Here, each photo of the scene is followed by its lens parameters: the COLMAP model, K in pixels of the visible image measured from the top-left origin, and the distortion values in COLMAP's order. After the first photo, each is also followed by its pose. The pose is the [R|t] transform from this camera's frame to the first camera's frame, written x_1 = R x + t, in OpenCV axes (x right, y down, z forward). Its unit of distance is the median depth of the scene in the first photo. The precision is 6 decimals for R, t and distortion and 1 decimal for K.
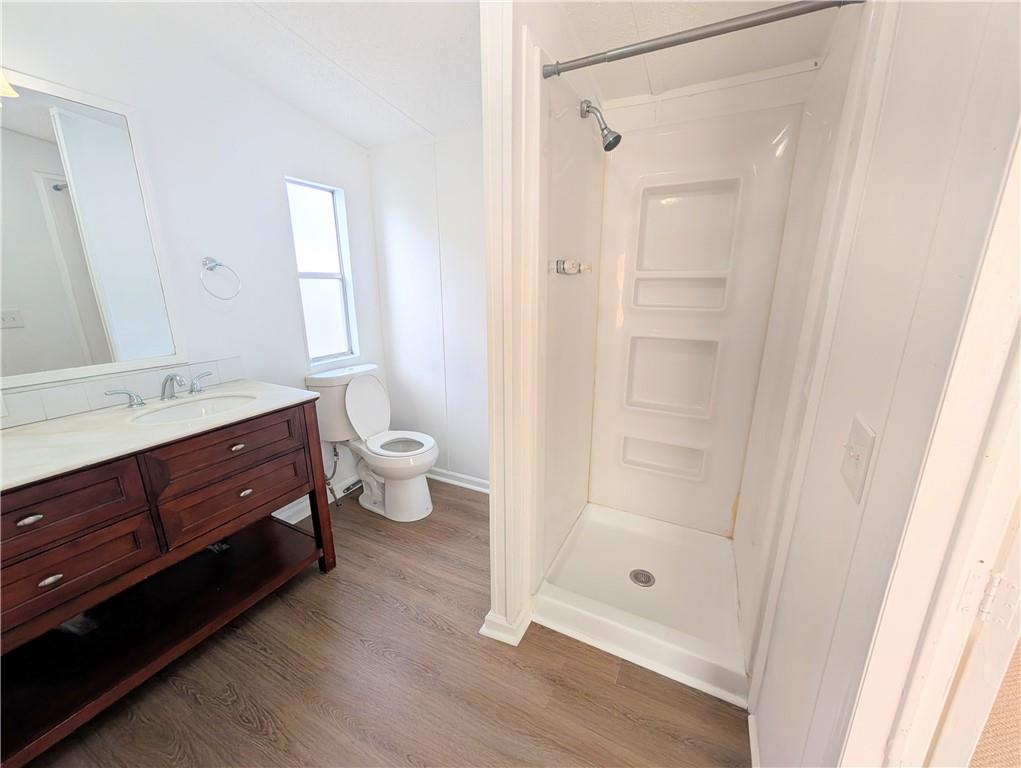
lens RADIAL K [[388.6, 0, 514.3], [0, 388.6, 381.5], [0, 0, 1]] dist [0.001183, 0.000160]
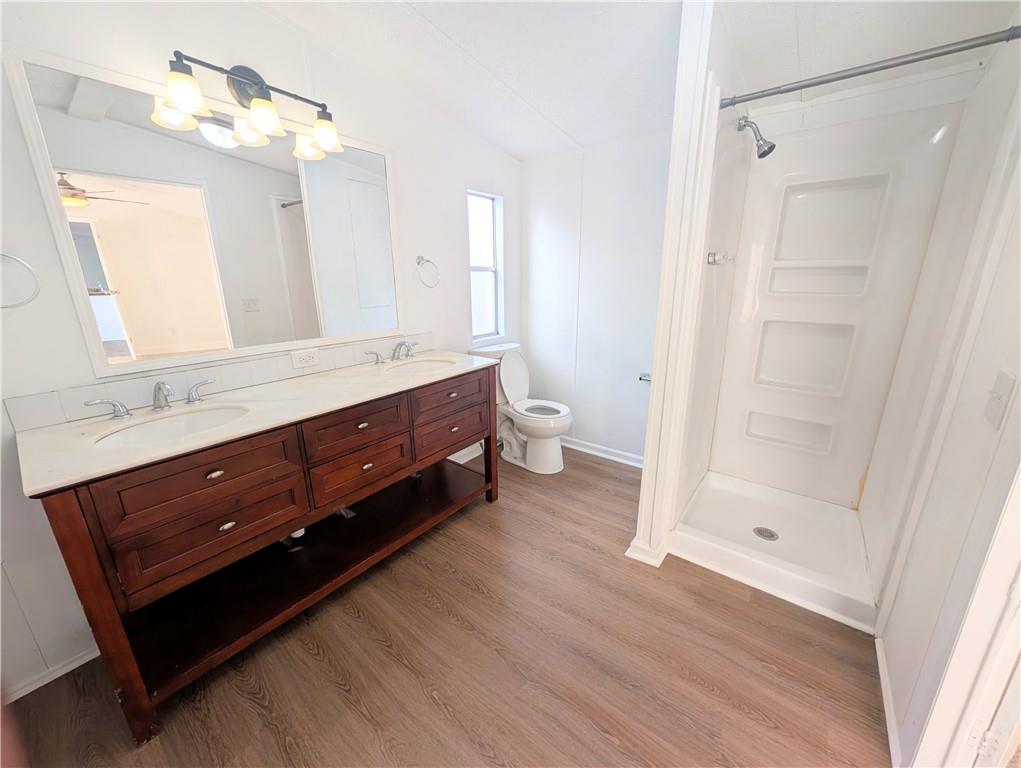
lens RADIAL K [[388.6, 0, 514.3], [0, 388.6, 381.5], [0, 0, 1]] dist [0.001183, 0.000160]
pose [[0.981583, 0.041834, -0.186400, -0.203283], [-0.038433, 0.999023, 0.021824, 0.068480], [0.187130, -0.014258, 0.982232, -0.250464]]
